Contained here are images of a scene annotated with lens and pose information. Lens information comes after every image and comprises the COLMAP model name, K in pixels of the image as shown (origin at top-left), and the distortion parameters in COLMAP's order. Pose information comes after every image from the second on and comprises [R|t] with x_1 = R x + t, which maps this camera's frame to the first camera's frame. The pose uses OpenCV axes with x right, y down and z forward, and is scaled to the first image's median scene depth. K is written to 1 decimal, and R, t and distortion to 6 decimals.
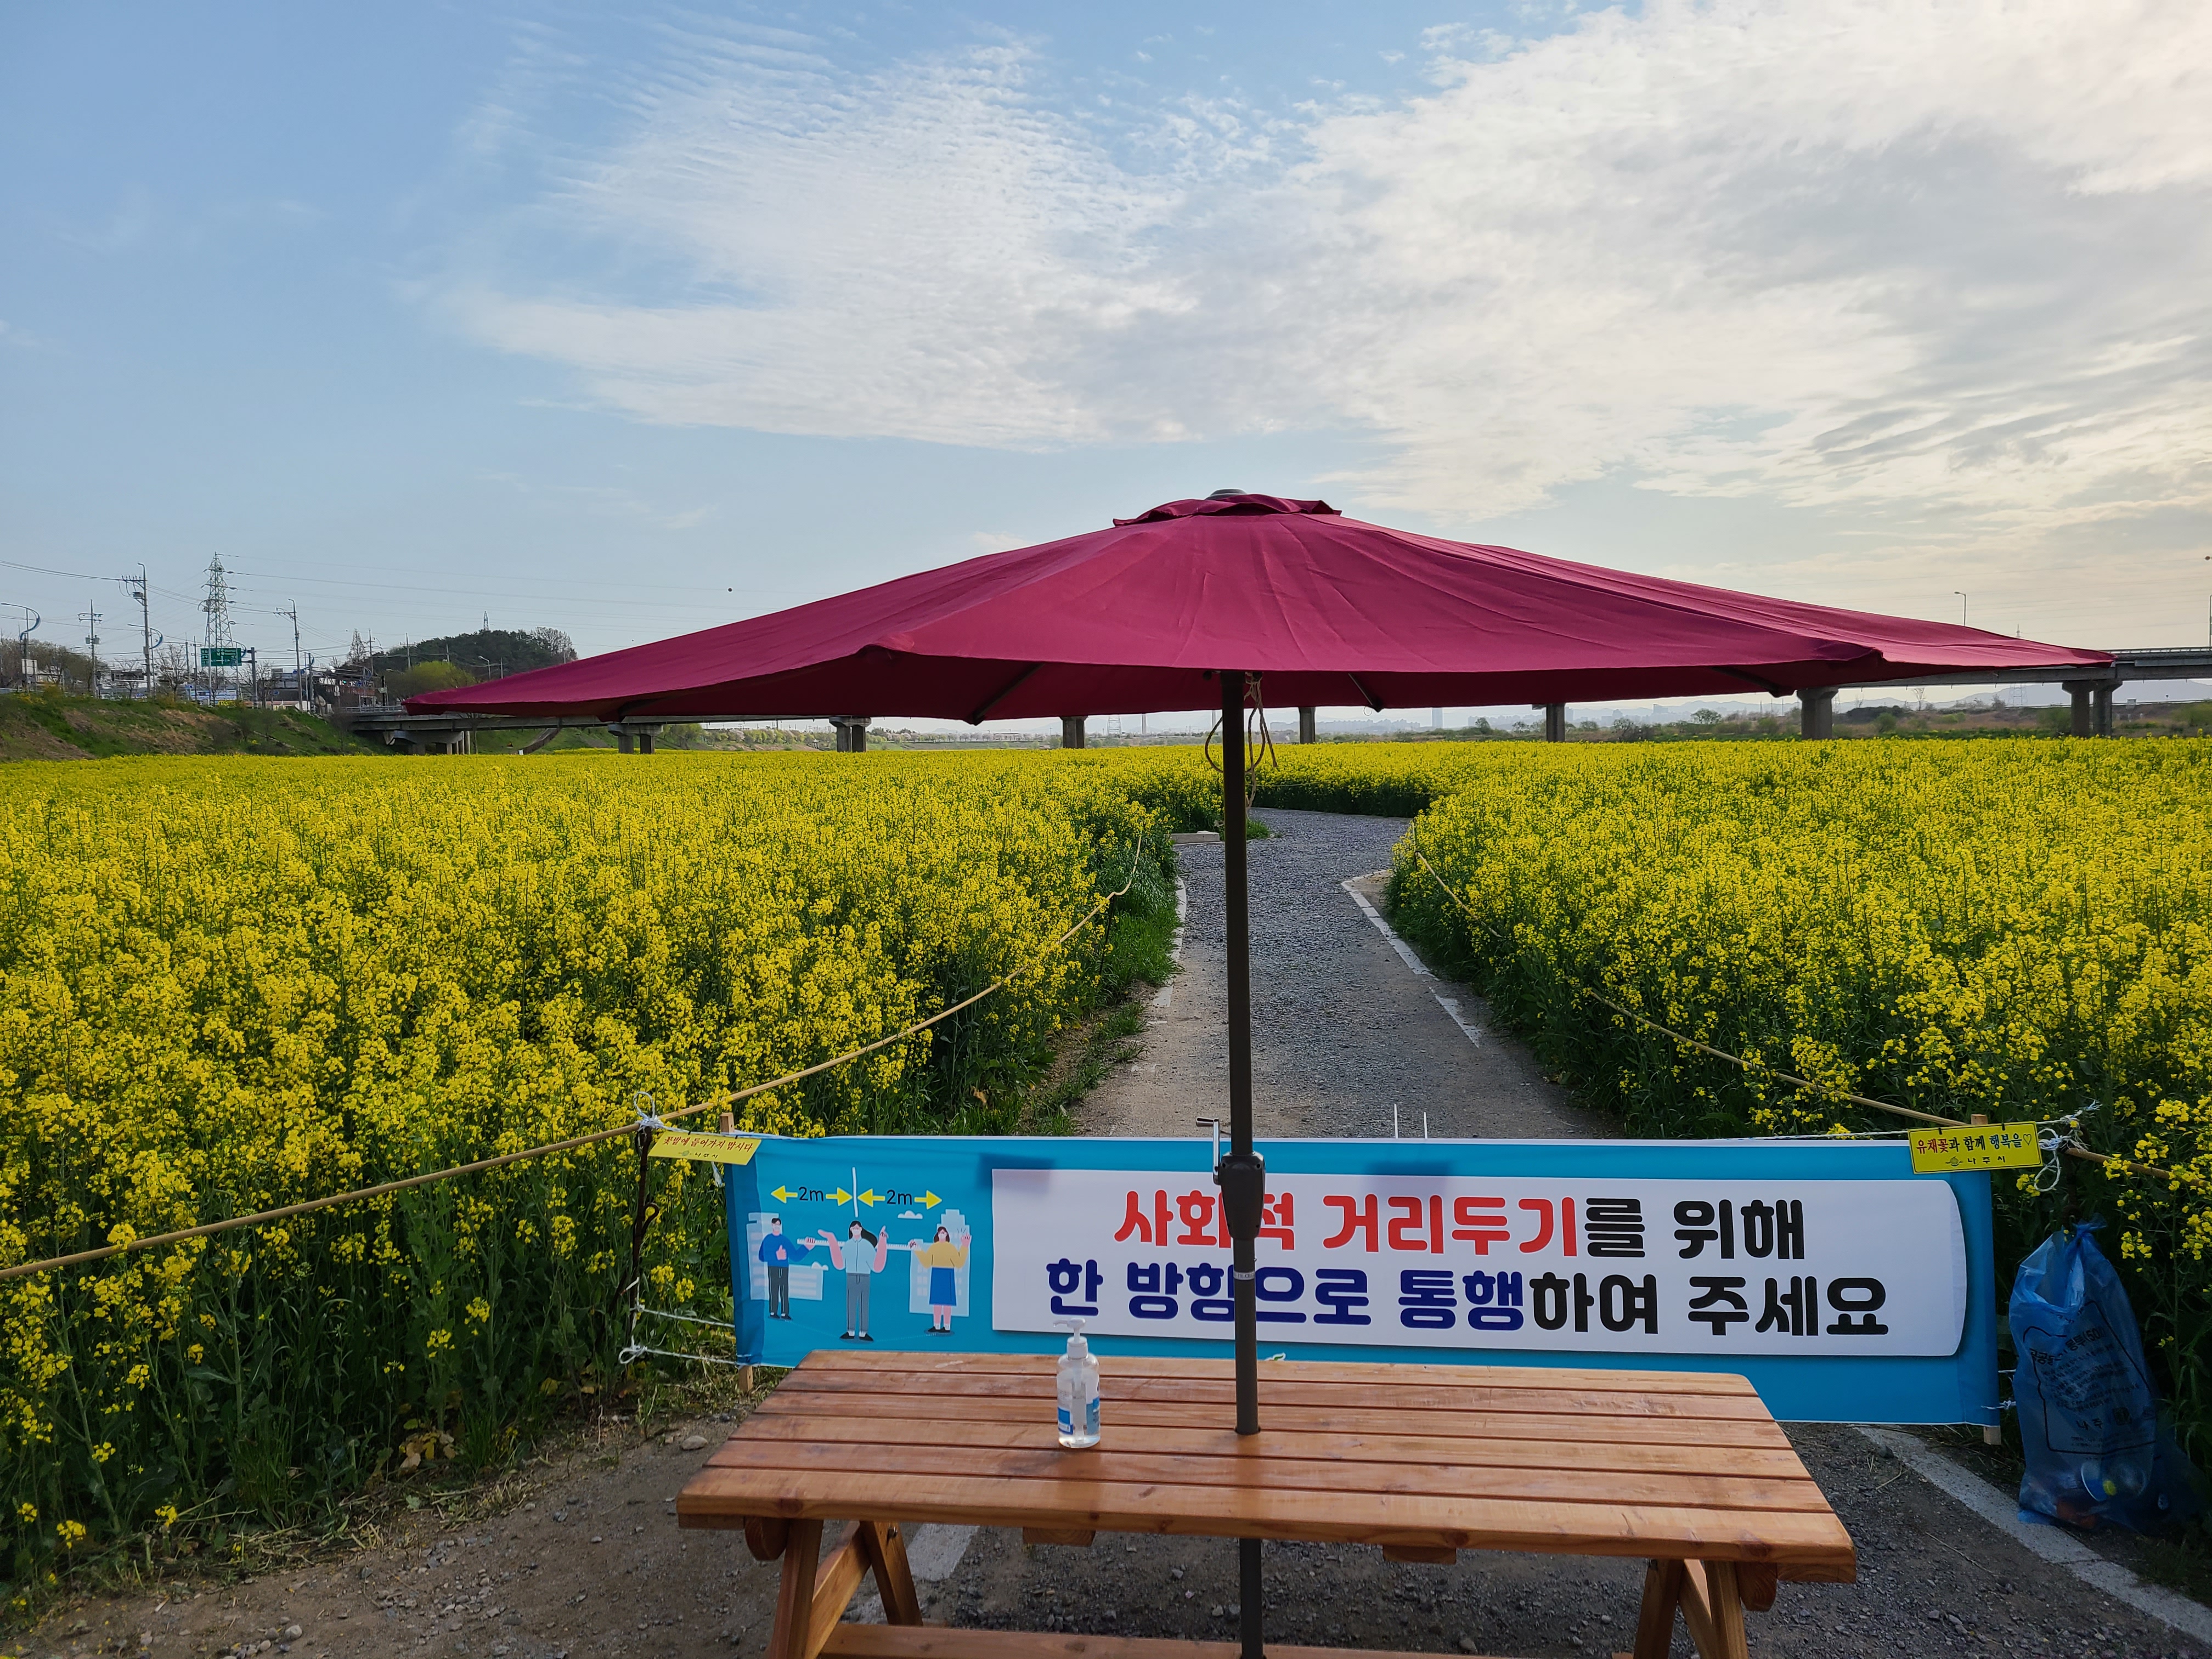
lens RADIAL K [[1664.4, 0, 1106.0], [0, 1664.4, 829.5], [0, 0, 1]] dist [0.003452, -0.001801]
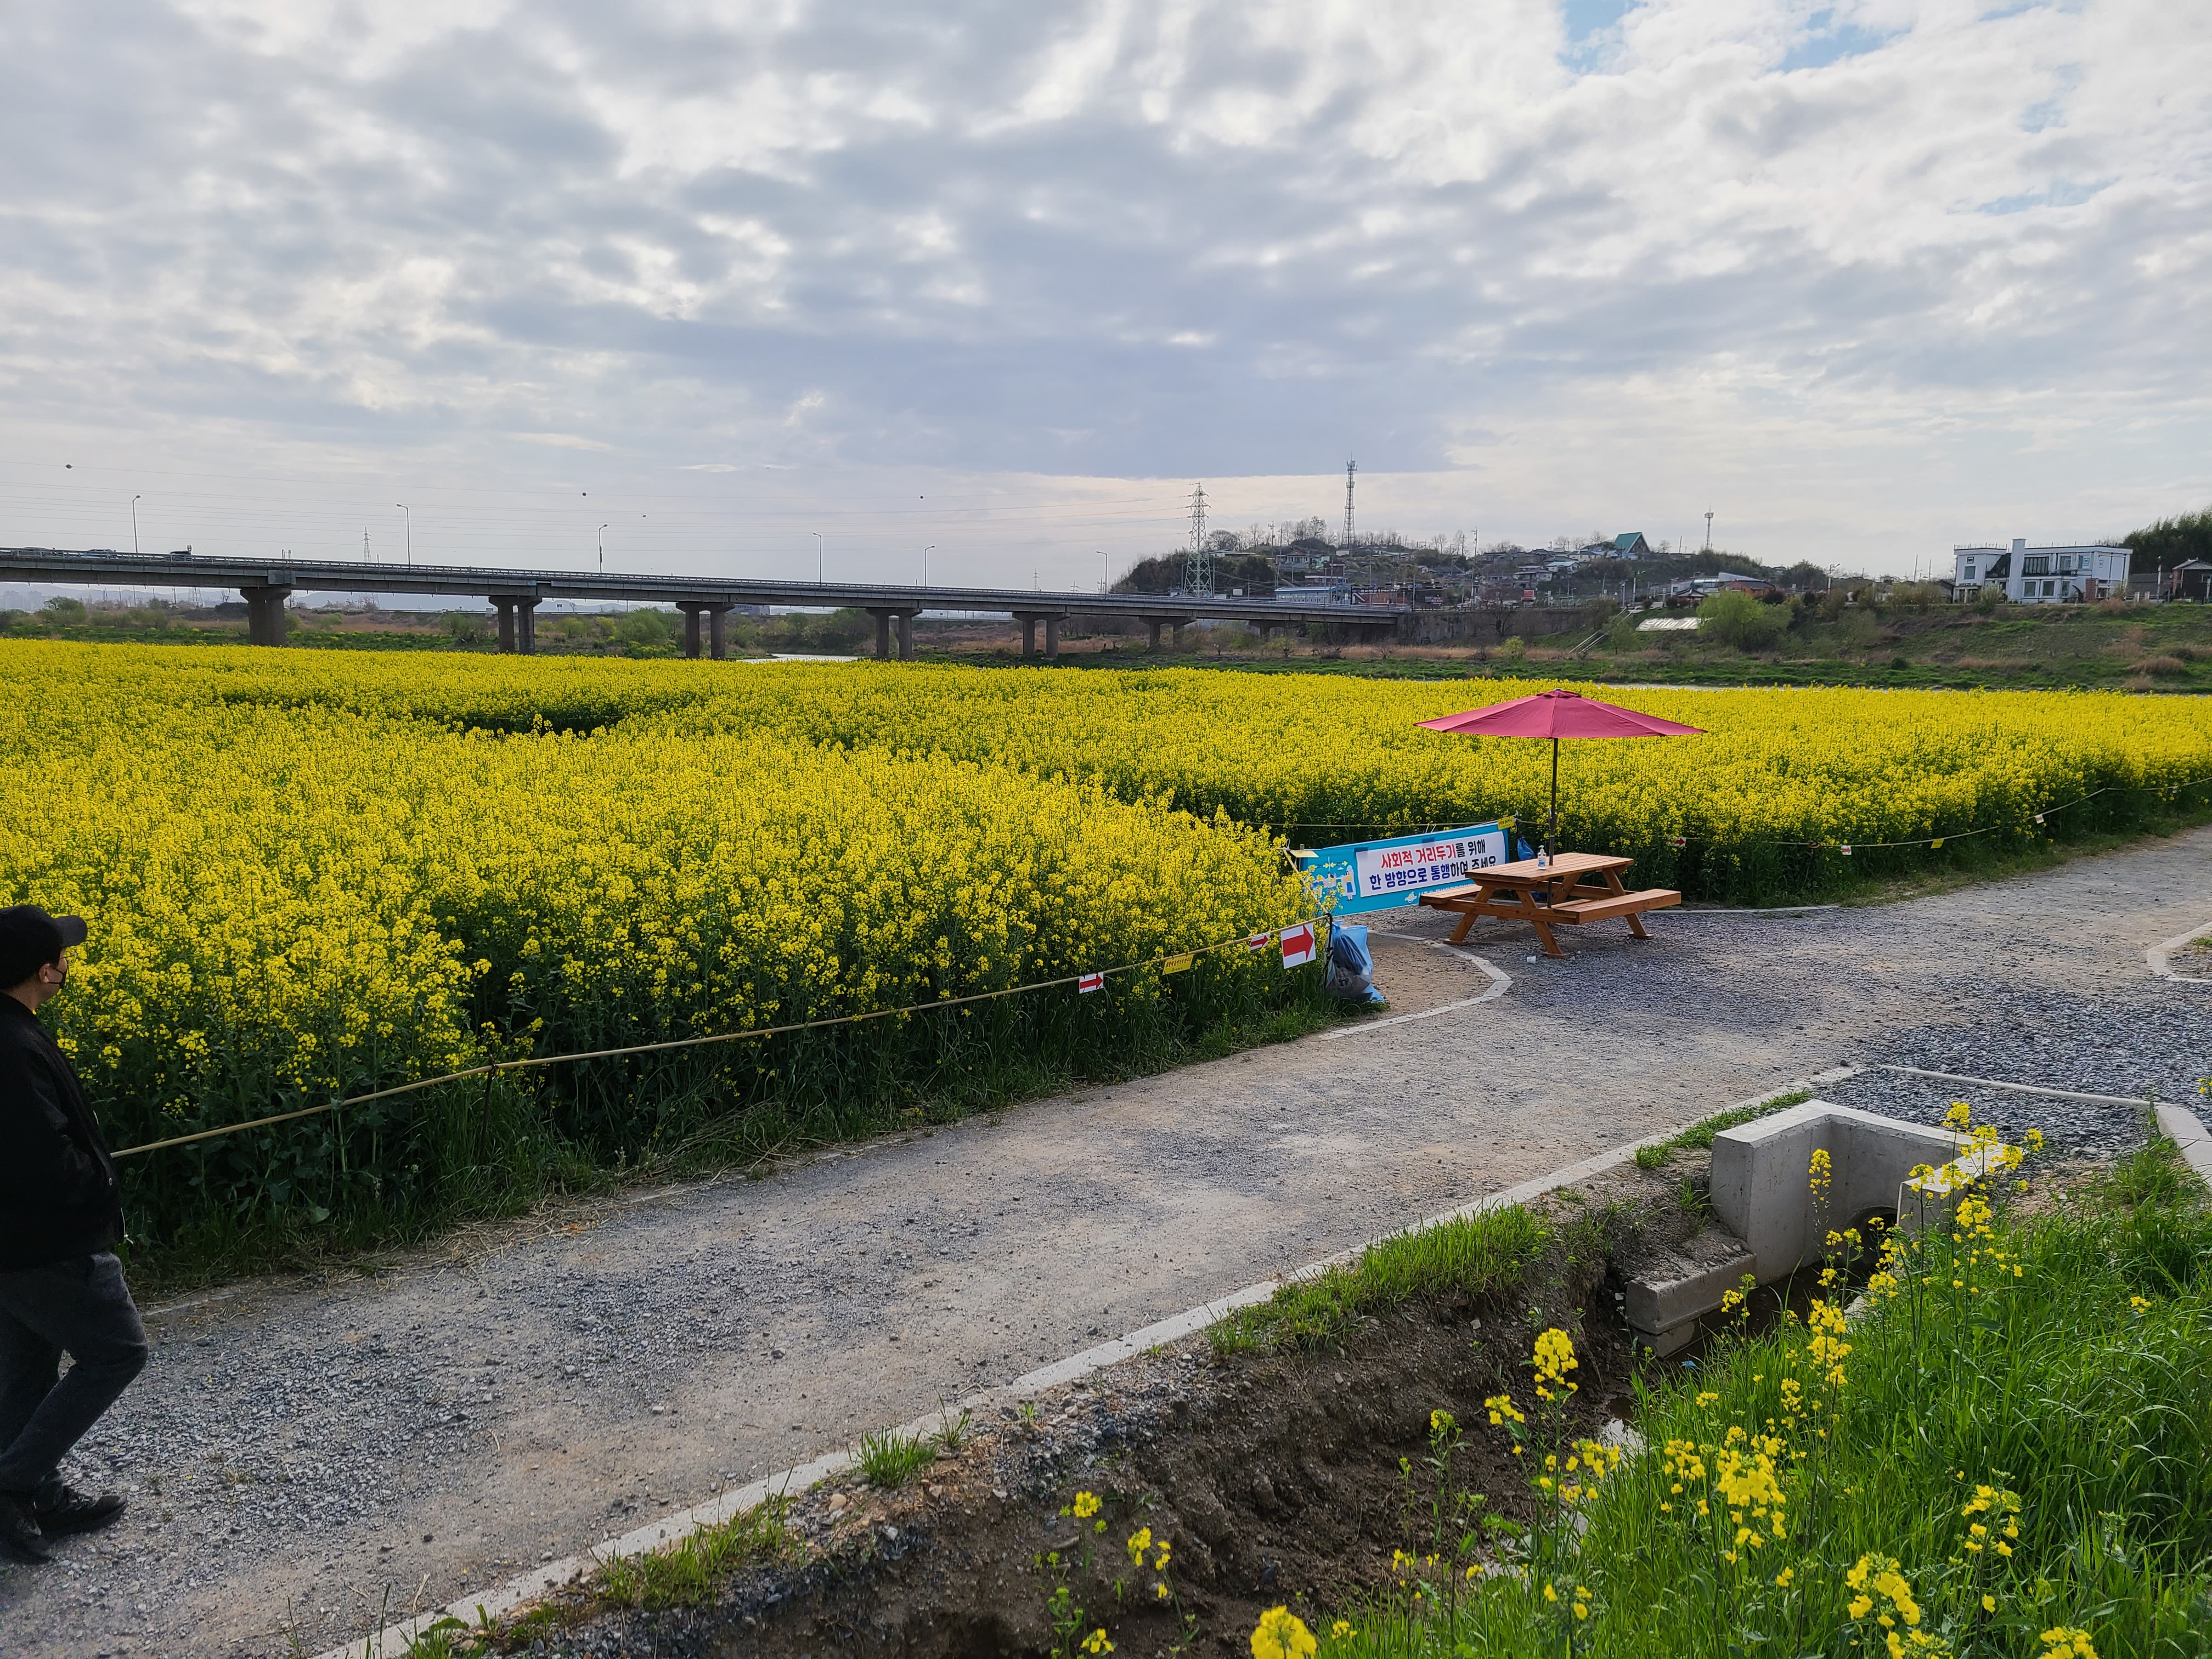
lens RADIAL K [[1664.4, 0, 1106.0], [0, 1664.4, 829.5], [0, 0, 1]] dist [0.003452, -0.001801]
pose [[0.595617, -0.063220, 0.800777, -3.175705], [0.012951, 0.997524, 0.069120, -0.092562], [-0.803164, -0.030798, 0.594961, -0.654246]]
